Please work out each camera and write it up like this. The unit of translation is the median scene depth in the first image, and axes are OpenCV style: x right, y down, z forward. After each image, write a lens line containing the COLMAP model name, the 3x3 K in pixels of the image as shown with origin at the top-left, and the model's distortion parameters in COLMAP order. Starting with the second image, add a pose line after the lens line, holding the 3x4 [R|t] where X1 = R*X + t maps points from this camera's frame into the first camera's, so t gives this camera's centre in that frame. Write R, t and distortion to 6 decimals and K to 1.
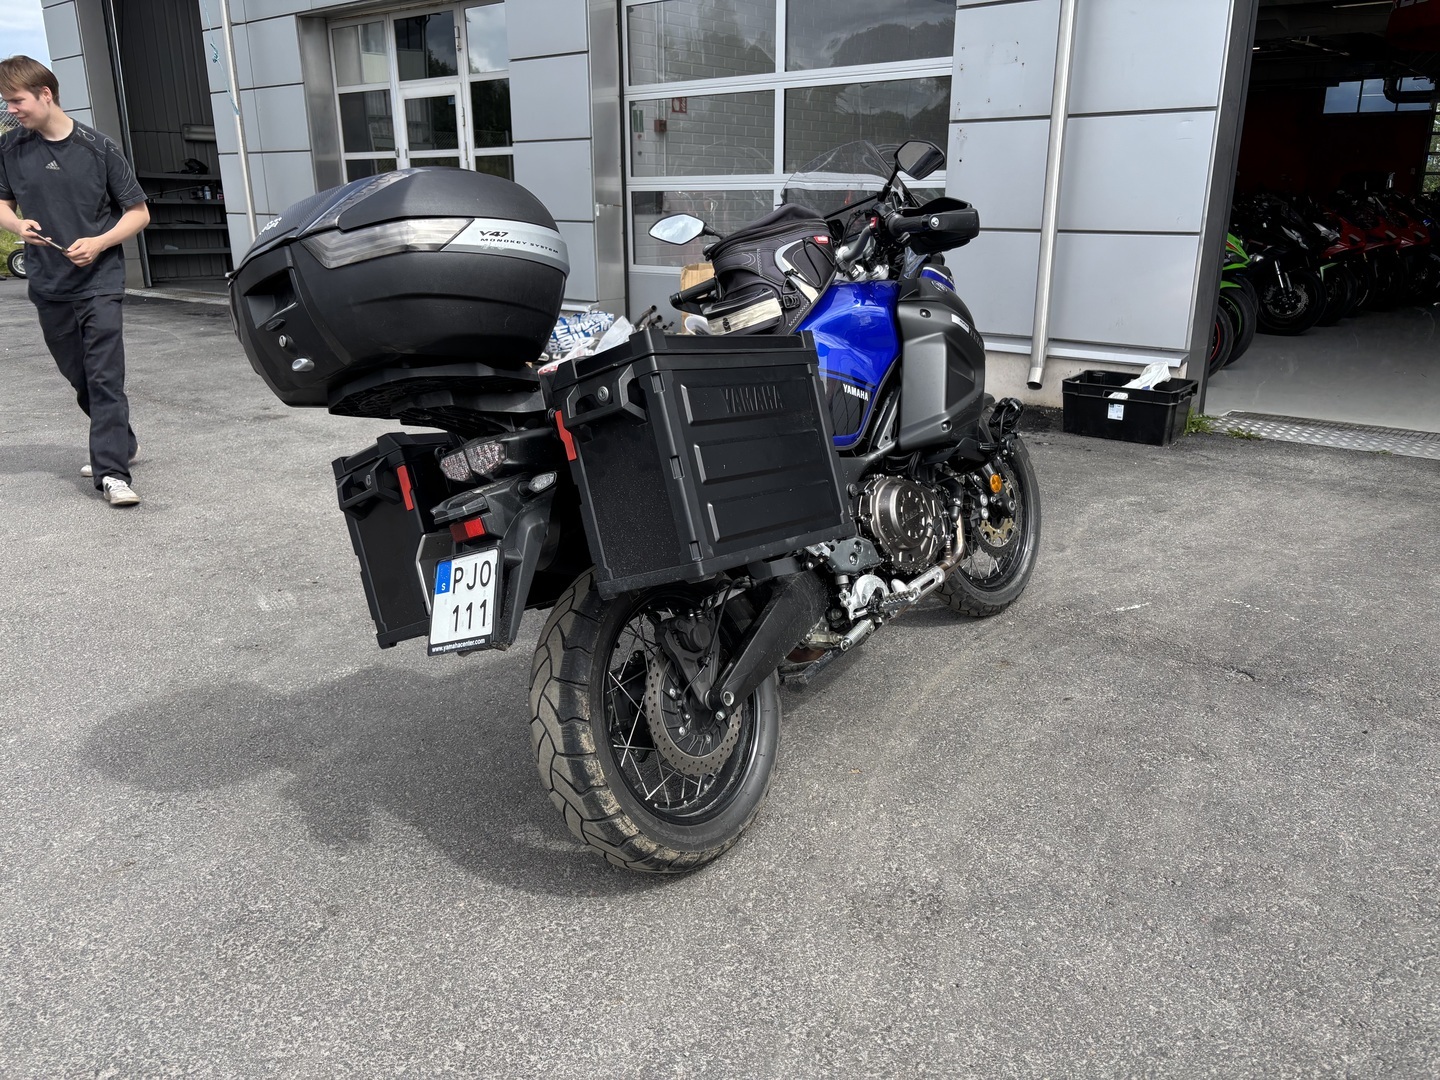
lens RADIAL K [[1092.4, 0, 721.8], [0, 1092.4, 534.0], [0, 0, 1]] dist [0.019820, -0.011619]
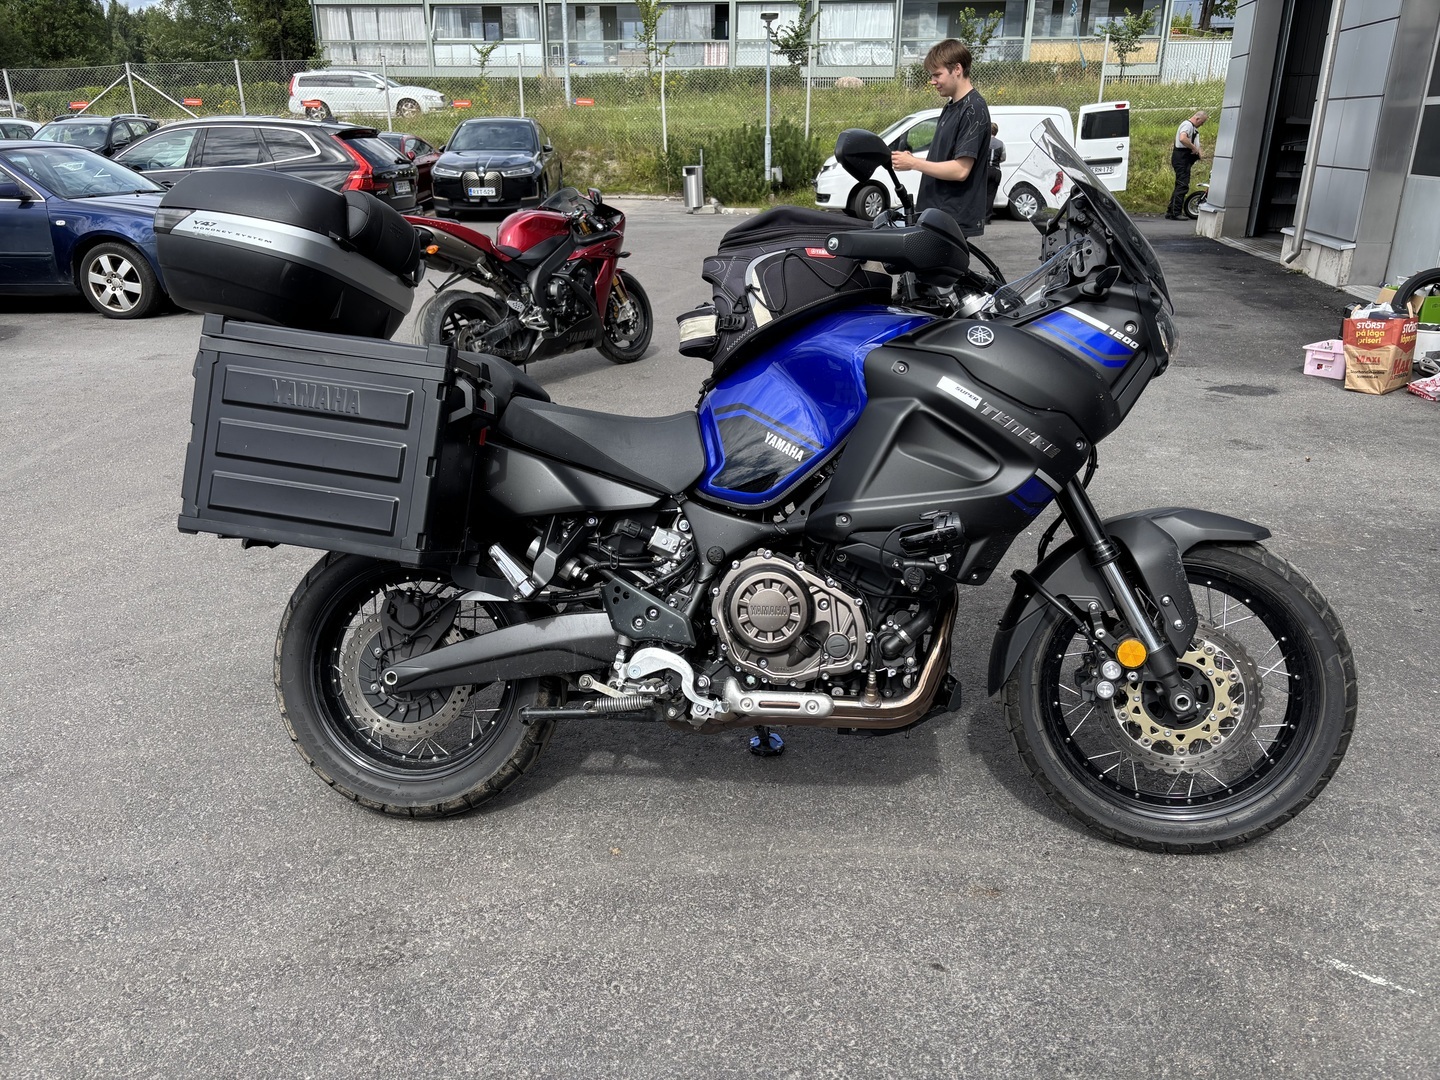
lens RADIAL K [[1092.4, 0, 723.8], [0, 1092.4, 540.3], [0, 0, 1]] dist [0.019820, -0.011619]
pose [[0.488075, 0.307346, -0.816897, 0.802871], [-0.262392, 0.944321, 0.198515, -0.218419], [0.832426, 0.117456, 0.541545, 0.551988]]
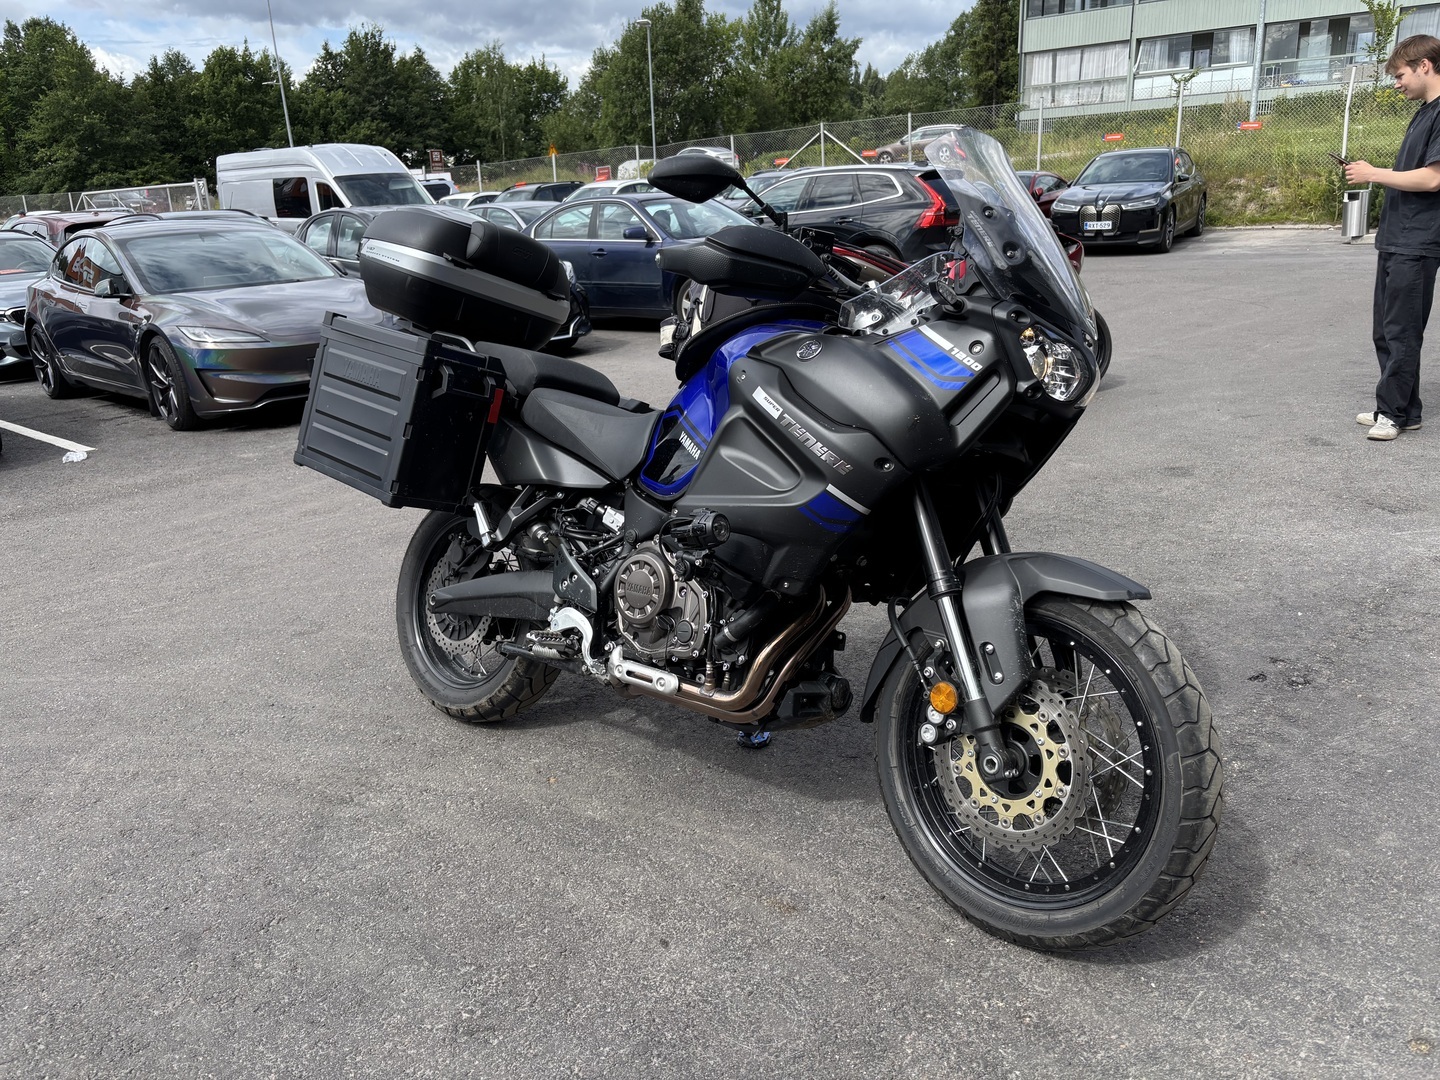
lens RADIAL K [[1092.4, 0, 720.7], [0, 1092.4, 533.4], [0, 0, 1]] dist [0.019820, -0.011619]
pose [[-0.086578, 0.306009, -0.948084, 1.002831], [-0.252519, 0.913838, 0.318015, -0.360387], [0.963711, 0.266942, -0.001845, 1.076935]]
